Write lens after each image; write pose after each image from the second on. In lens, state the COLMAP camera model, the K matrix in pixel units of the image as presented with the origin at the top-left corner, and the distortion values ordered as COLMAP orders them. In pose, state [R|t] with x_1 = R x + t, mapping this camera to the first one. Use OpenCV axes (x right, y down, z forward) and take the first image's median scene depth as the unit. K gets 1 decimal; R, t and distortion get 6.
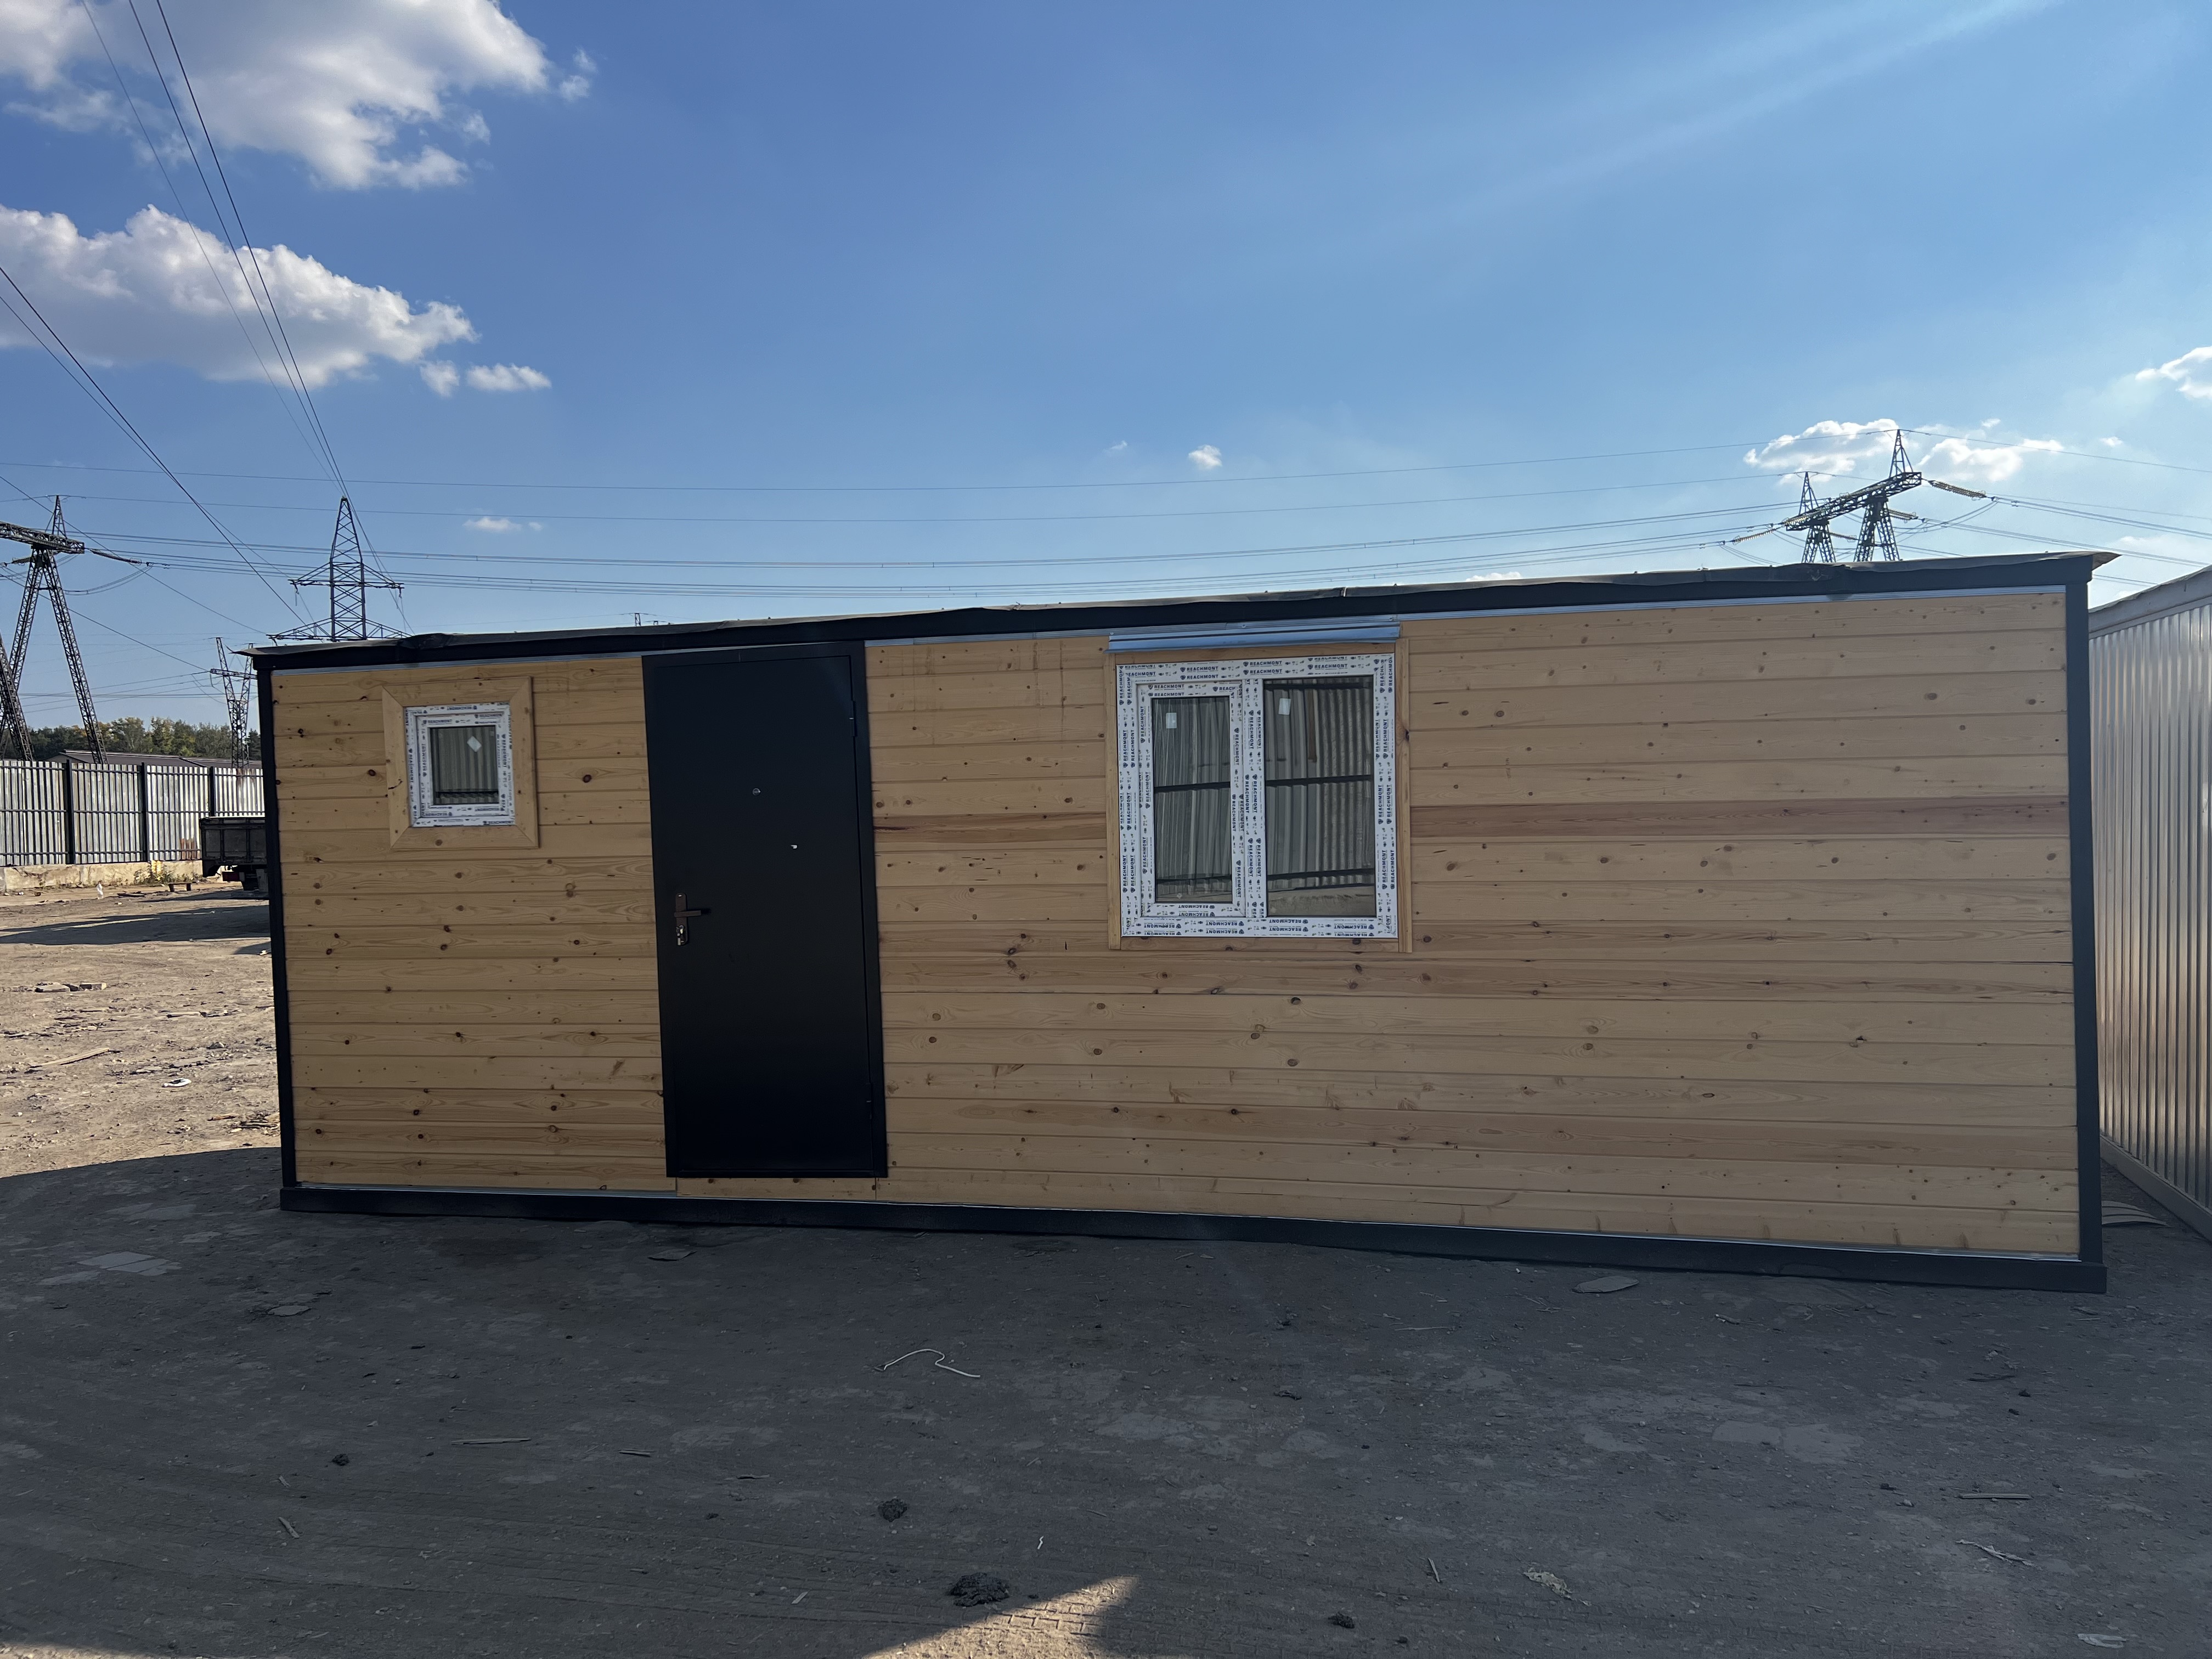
lens RADIAL K [[1667.0, 0, 1104.0], [0, 1667.0, 848.1], [0, 0, 1]] dist [0.055424, -0.055889]
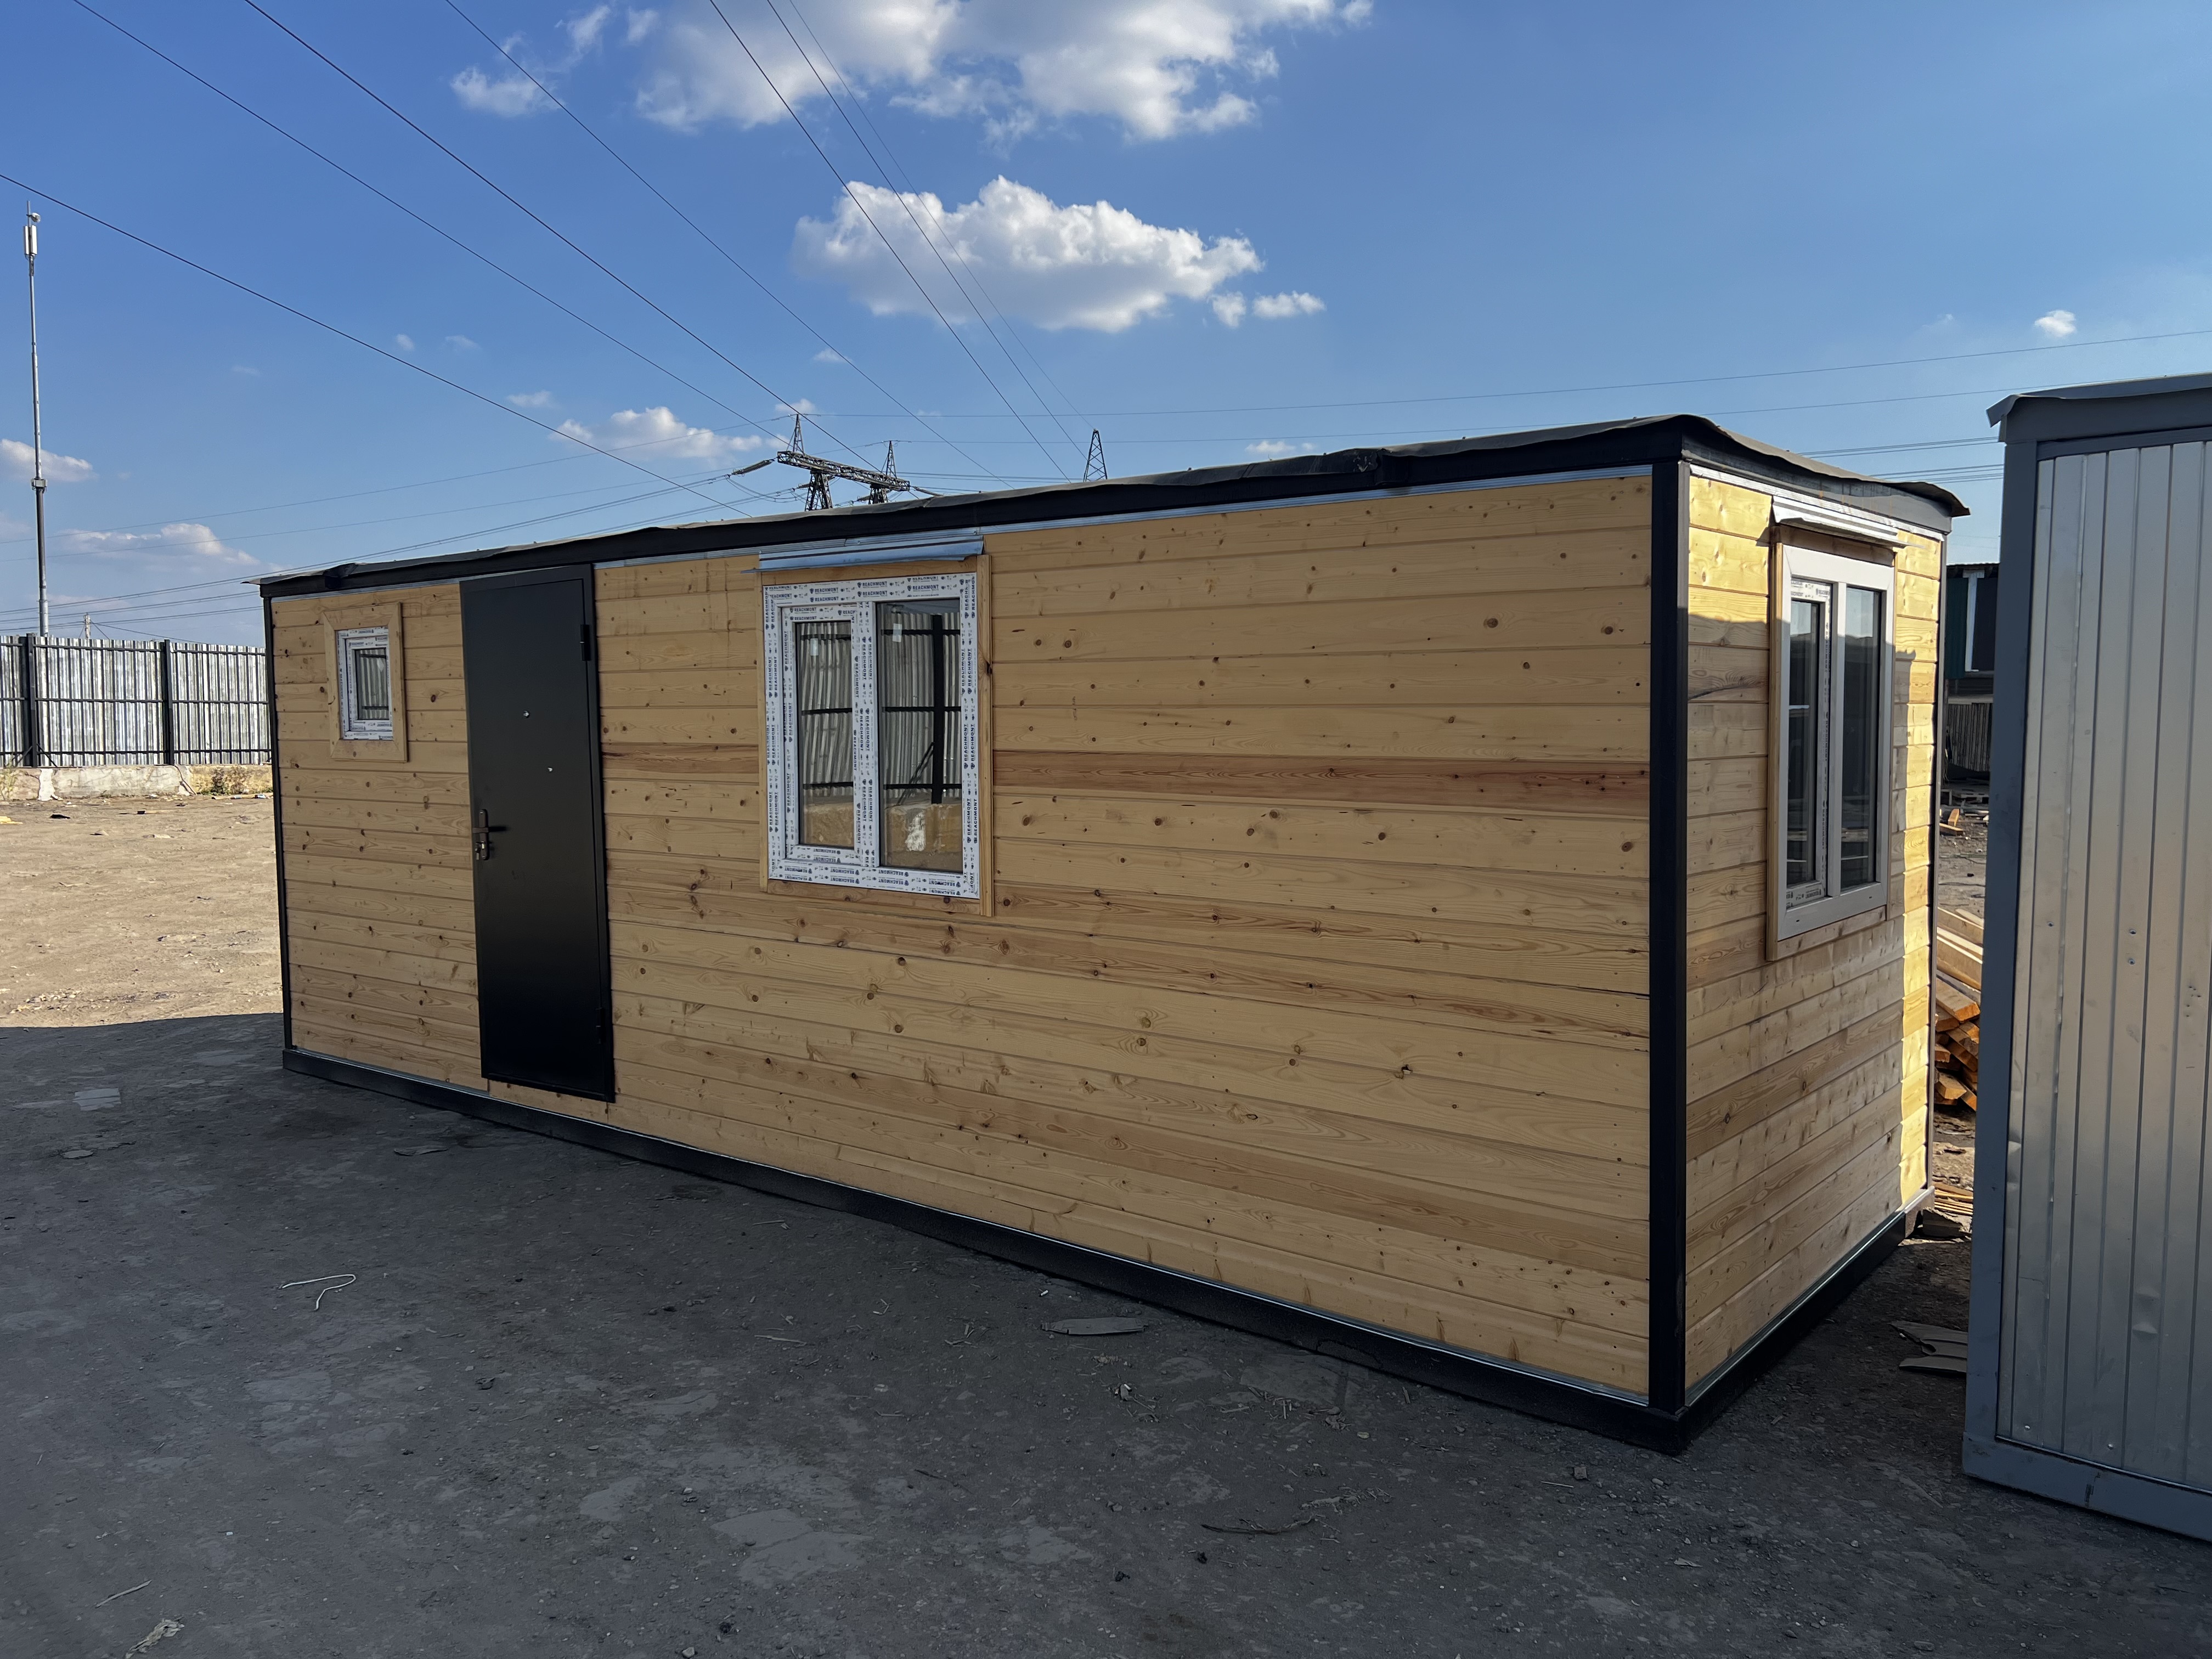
lens RADIAL K [[1667.0, 0, 1121.6], [0, 1667.0, 837.2], [0, 0, 1]] dist [0.055424, -0.055889]
pose [[0.906876, 0.051774, -0.418206, 0.574182], [-0.033040, 0.998105, 0.051920, -0.024988], [0.420101, -0.033267, 0.906867, 0.224799]]
